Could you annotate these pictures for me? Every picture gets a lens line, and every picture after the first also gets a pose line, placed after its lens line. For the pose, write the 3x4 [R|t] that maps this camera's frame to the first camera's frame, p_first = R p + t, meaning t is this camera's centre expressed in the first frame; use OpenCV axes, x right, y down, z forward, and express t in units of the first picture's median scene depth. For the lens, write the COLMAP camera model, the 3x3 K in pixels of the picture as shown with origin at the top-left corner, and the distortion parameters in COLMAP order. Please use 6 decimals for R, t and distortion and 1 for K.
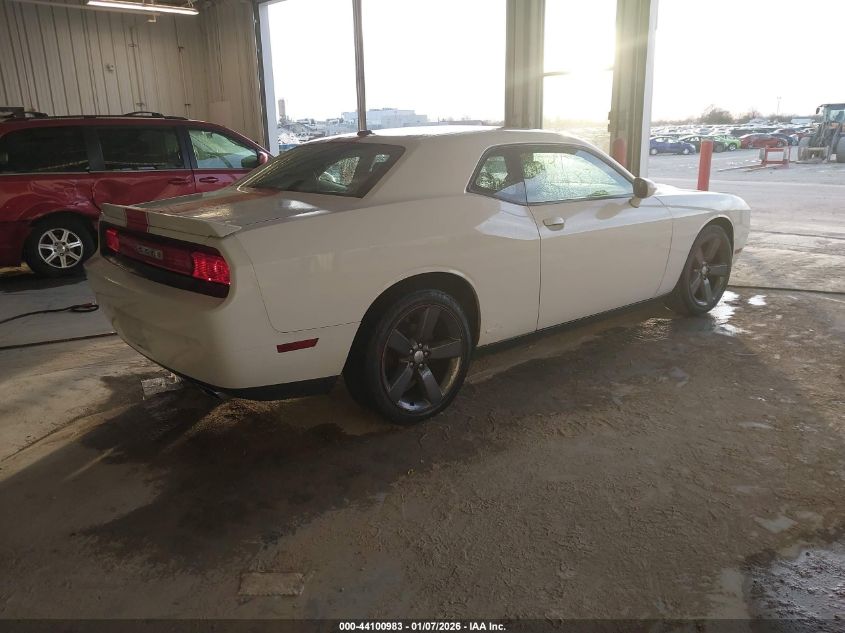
lens RADIAL K [[660.9, 0, 419.3], [0, 660.9, 318.6], [0, 0, 1]] dist [-0.026727, -0.004269]
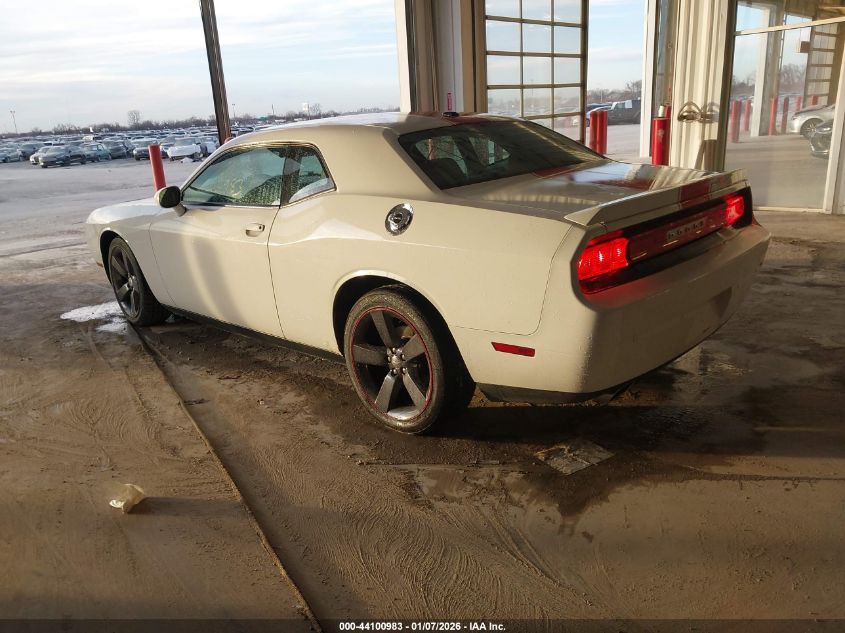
lens RADIAL K [[660.9, 0, 419.3], [0, 660.9, 318.6], [0, 0, 1]] dist [-0.026727, -0.004269]
pose [[-0.058695, -0.271340, 0.960692, -1.033556], [0.332477, 0.902096, 0.275103, -0.288360], [-0.941283, 0.335555, 0.037266, 1.083675]]
